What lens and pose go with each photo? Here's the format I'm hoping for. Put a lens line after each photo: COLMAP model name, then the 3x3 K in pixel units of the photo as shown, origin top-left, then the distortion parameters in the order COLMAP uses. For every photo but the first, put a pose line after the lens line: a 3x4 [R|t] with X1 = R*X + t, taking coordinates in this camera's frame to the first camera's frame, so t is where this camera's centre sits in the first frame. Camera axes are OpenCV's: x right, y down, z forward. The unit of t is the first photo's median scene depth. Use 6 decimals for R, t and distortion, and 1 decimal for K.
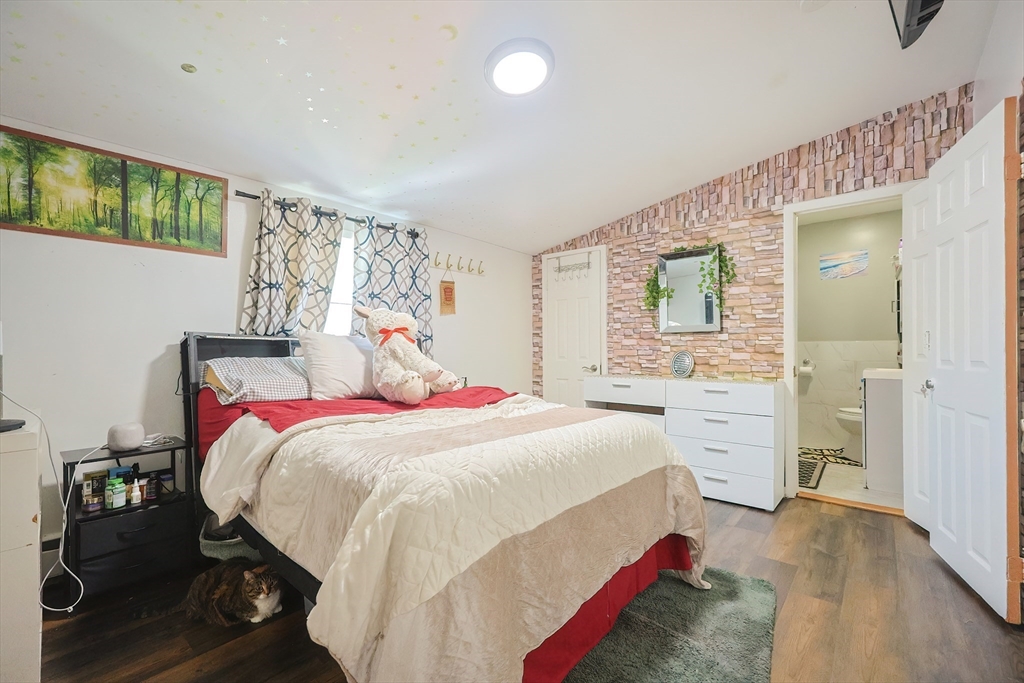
lens RADIAL K [[438.0, 0, 512.4], [0, 438.0, 339.8], [0, 0, 1]] dist [-0.000383, 0.000710]
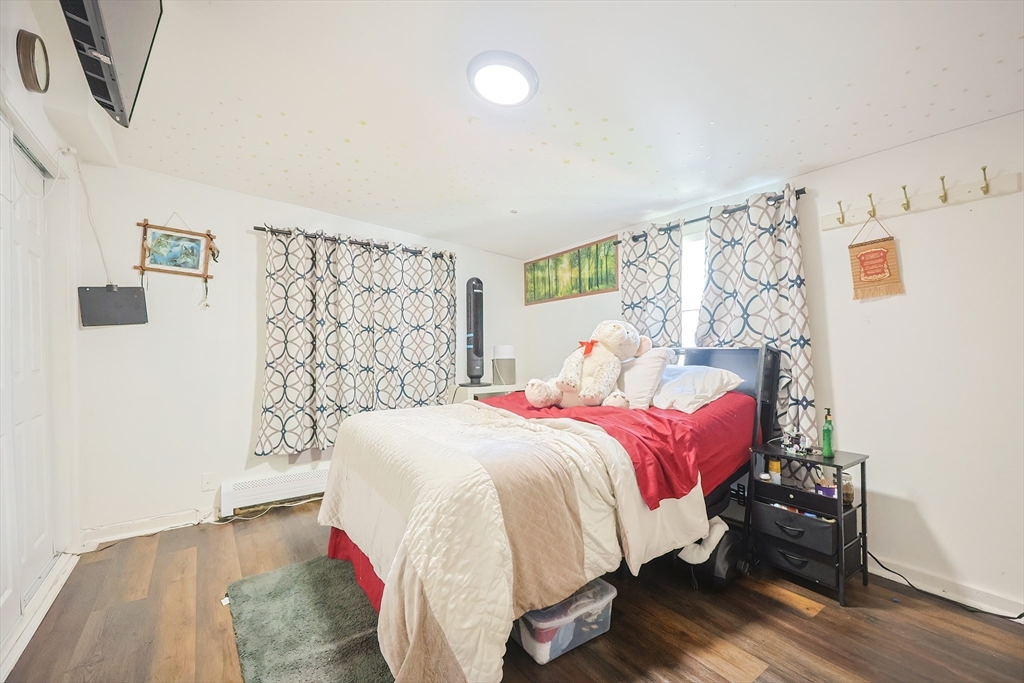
lens RADIAL K [[438.0, 0, 512.1], [0, 438.0, 346.6], [0, 0, 1]] dist [-0.000383, 0.000710]
pose [[-0.241590, -0.030722, -0.969892, 0.832601], [0.000885, 0.999491, -0.031880, 0.036197], [0.970378, -0.008560, -0.241440, 1.093635]]
